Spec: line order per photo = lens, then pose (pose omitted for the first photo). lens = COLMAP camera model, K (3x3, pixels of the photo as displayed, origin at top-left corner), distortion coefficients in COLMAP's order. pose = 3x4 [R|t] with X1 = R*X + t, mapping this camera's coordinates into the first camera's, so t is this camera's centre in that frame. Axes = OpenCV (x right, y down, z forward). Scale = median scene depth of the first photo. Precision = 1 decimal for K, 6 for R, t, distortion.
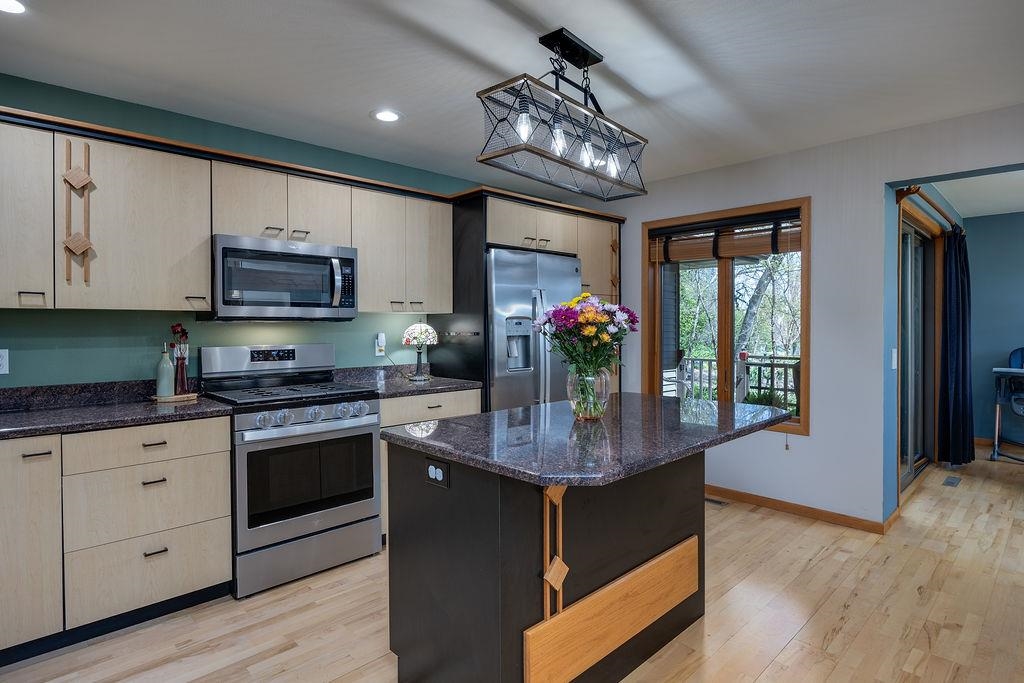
lens RADIAL K [[540.9, 0, 514.8], [0, 540.9, 331.4], [0, 0, 1]] dist [-0.004019, 0.000145]
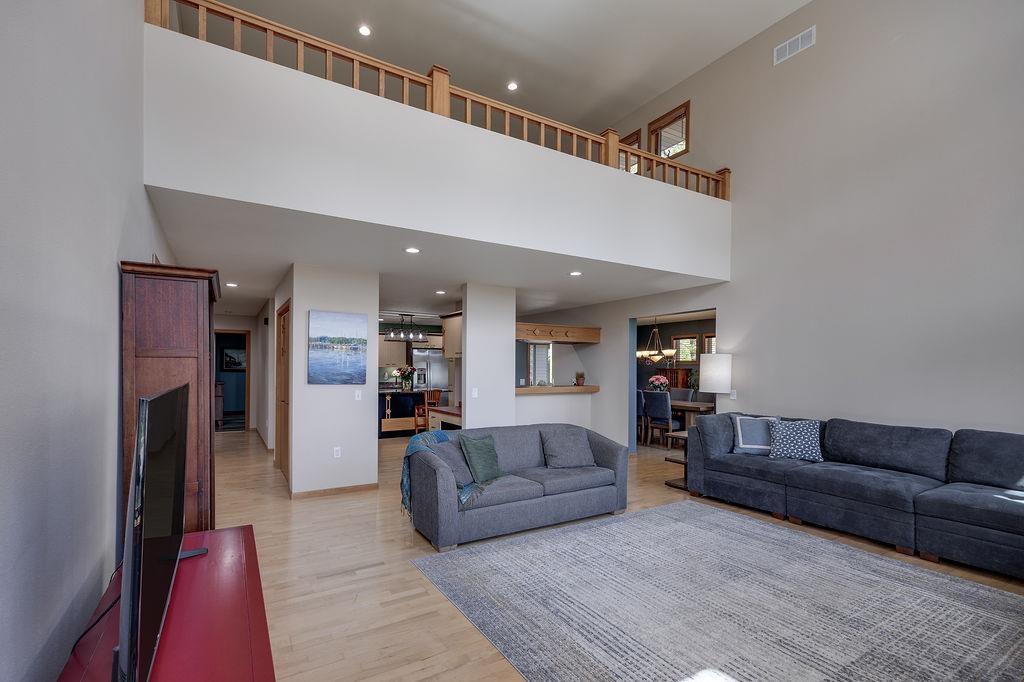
lens RADIAL K [[478.5, 0, 509.7], [0, 478.5, 366.4], [0, 0, 1]] dist [-0.000029, 0.000018]
pose [[0.981799, 0.008354, -0.189741, 1.530844], [-0.010643, 0.999882, -0.011053, -0.015559], [0.189627, 0.012871, 0.981772, -2.548565]]
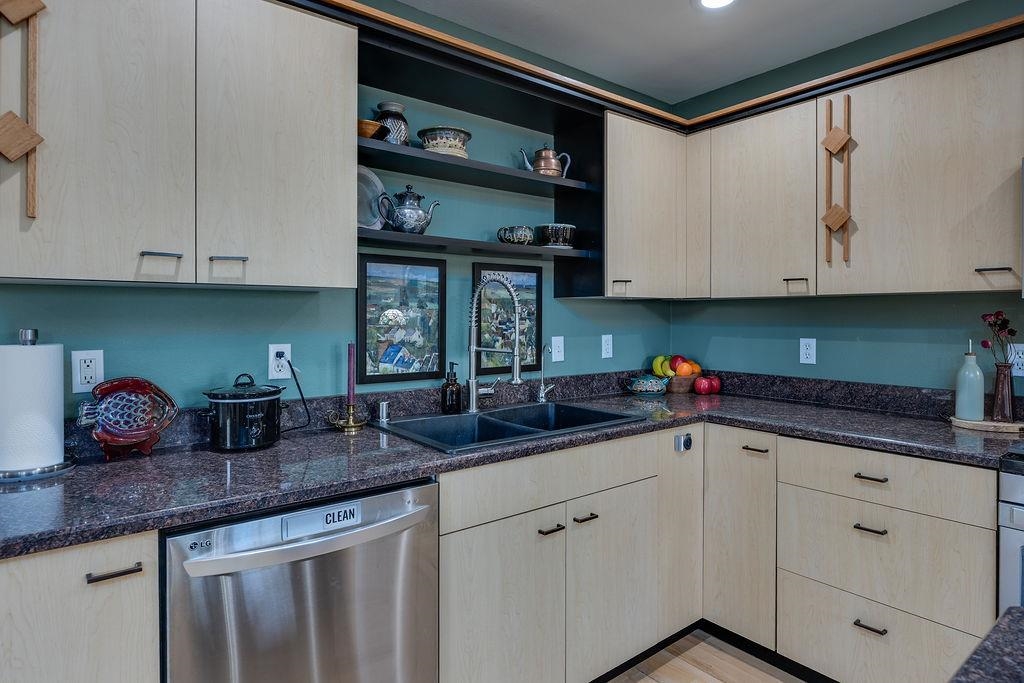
lens RADIAL K [[571.1, 0, 515.5], [0, 571.1, 321.1], [0, 0, 1]] dist [-0.001264, -0.000658]
pose [[-0.095876, 0.011106, -0.995331, 0.117318], [-0.010463, 0.999871, 0.012165, -0.004923], [0.995338, 0.011580, -0.095747, 0.506907]]
